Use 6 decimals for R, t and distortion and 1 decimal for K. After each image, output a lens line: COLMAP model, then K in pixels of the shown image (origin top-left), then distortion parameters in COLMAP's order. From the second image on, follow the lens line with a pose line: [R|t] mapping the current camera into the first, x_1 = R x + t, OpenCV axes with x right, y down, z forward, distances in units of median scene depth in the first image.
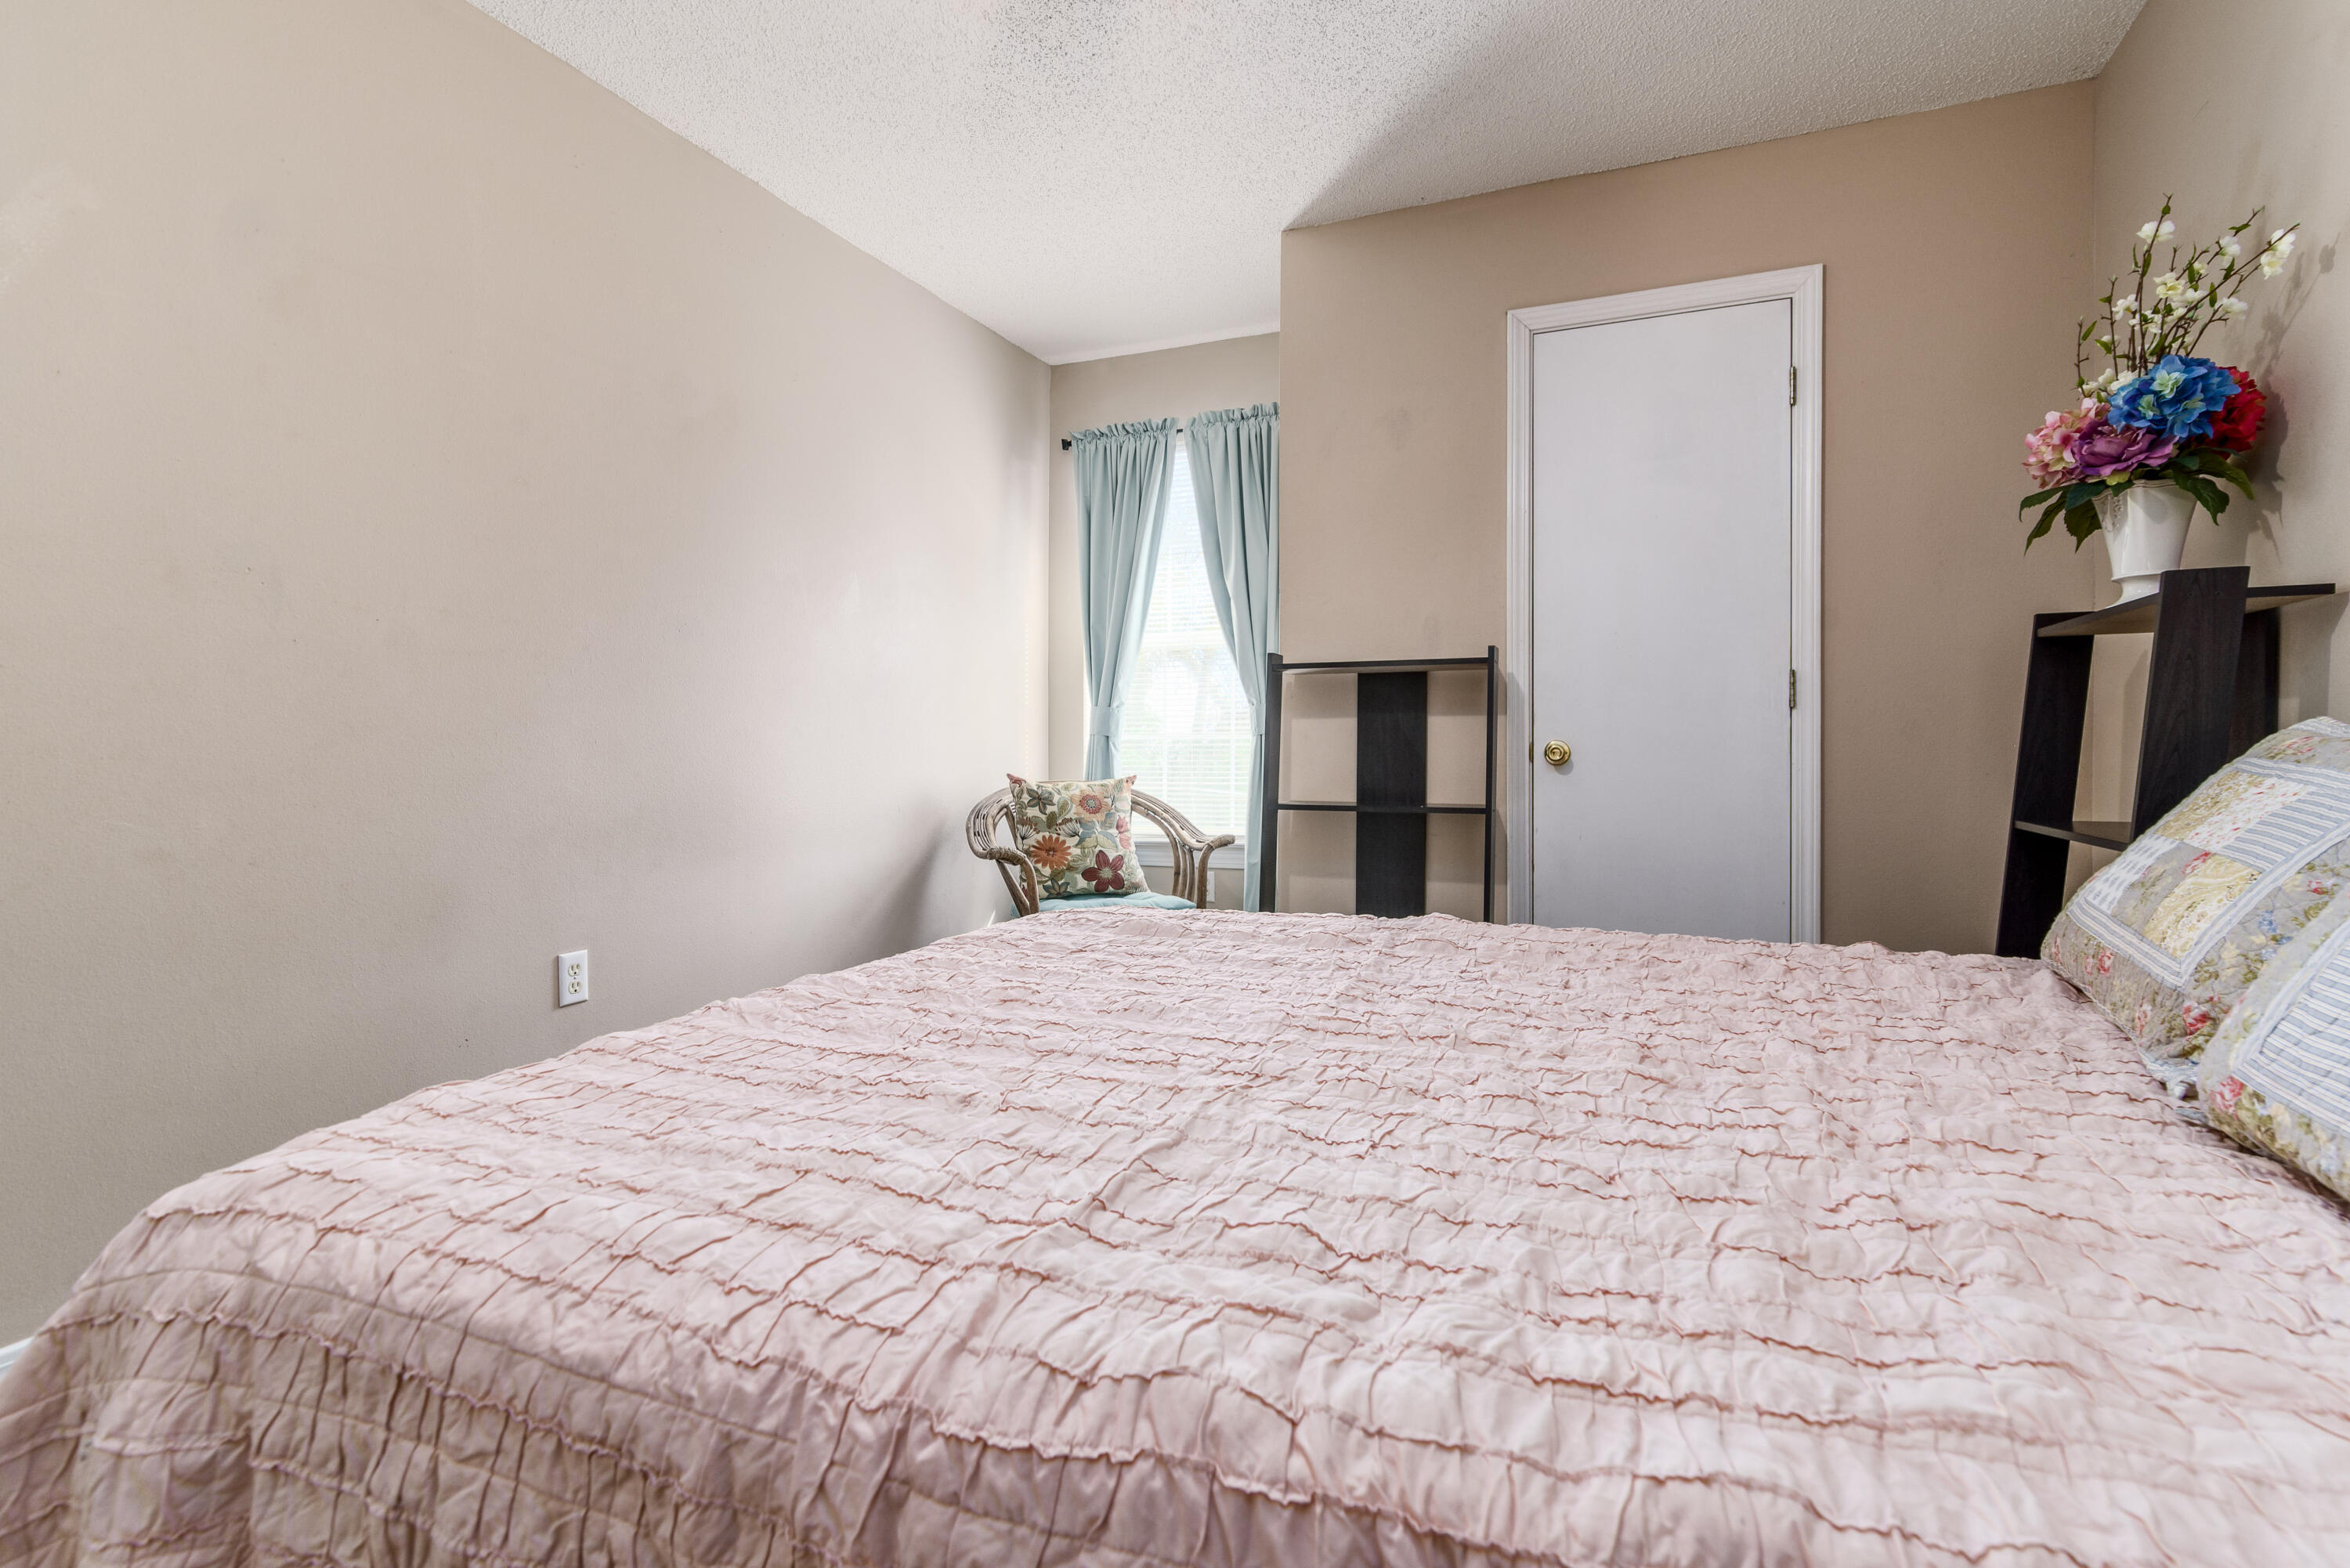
lens RADIAL K [[1081.3, 0, 1179.3], [0, 1081.3, 769.1], [0, 0, 1]] dist [-0.005347, 0.000232]
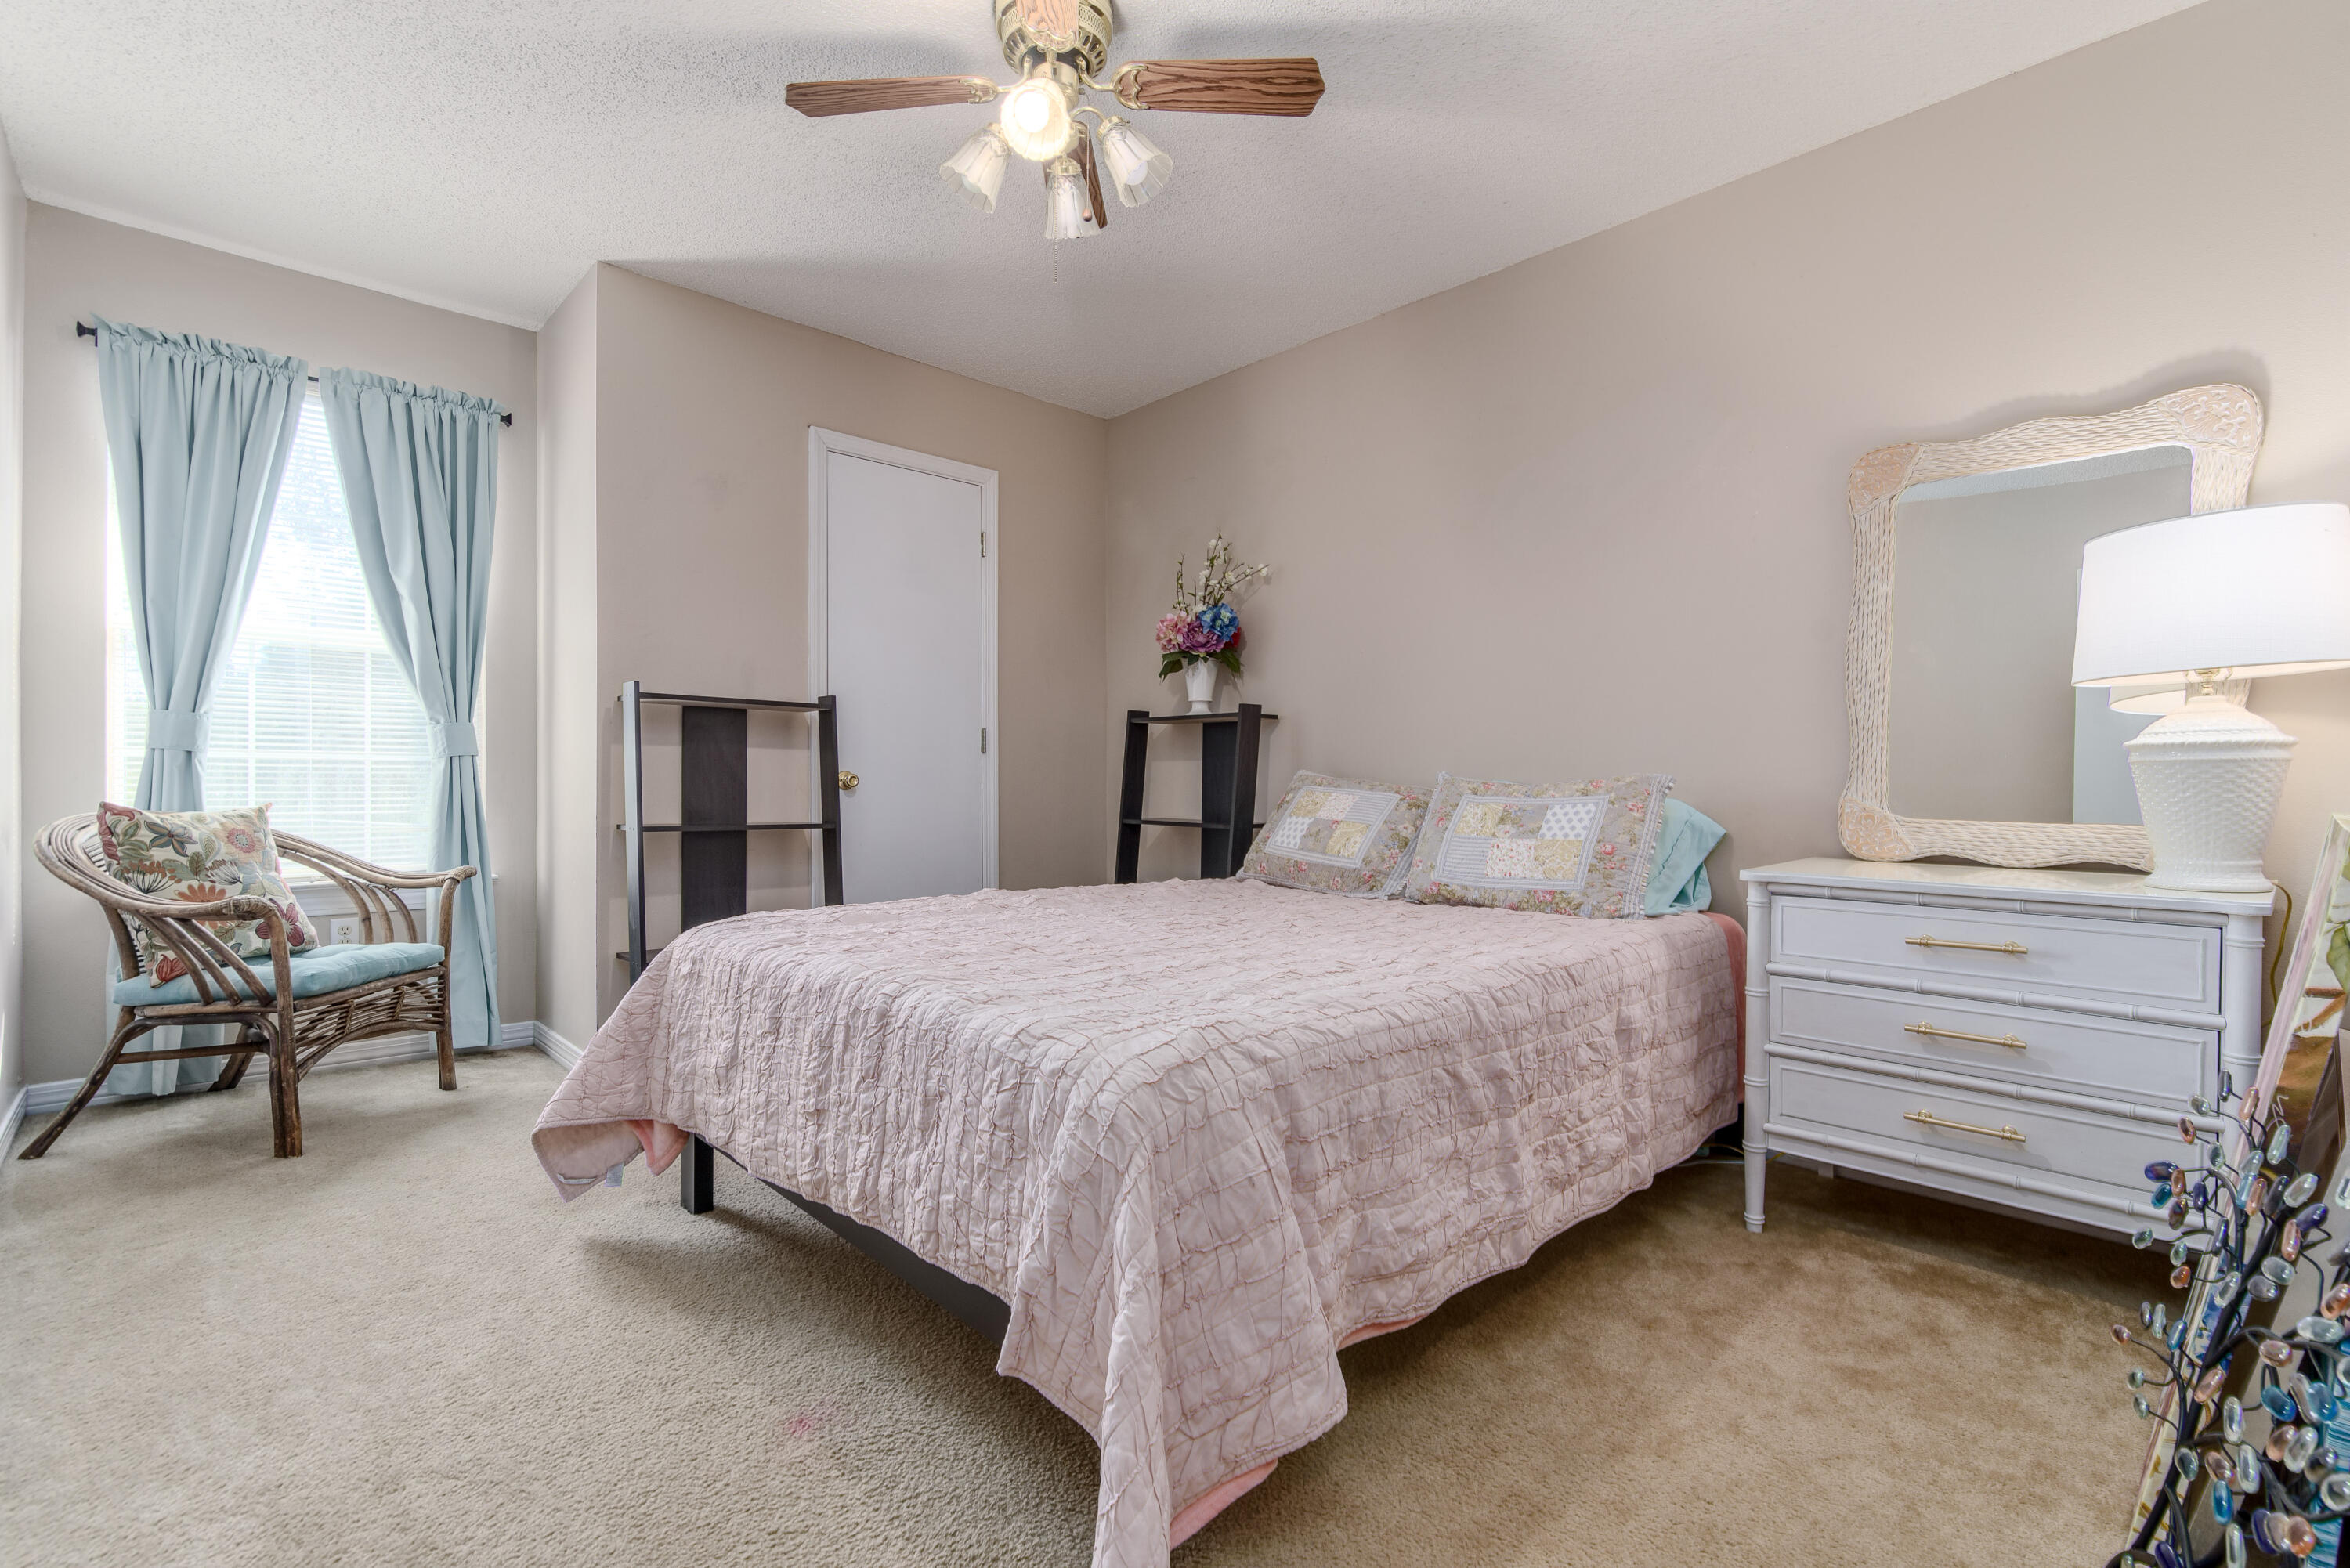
lens RADIAL K [[1081.3, 0, 1188.6], [0, 1081.3, 794.4], [0, 0, 1]] dist [-0.005347, 0.000232]
pose [[0.398651, -0.003655, 0.917096, -0.569529], [0.005362, 0.999984, 0.001655, 0.002115], [-0.917087, 0.004258, 0.398664, 0.088796]]
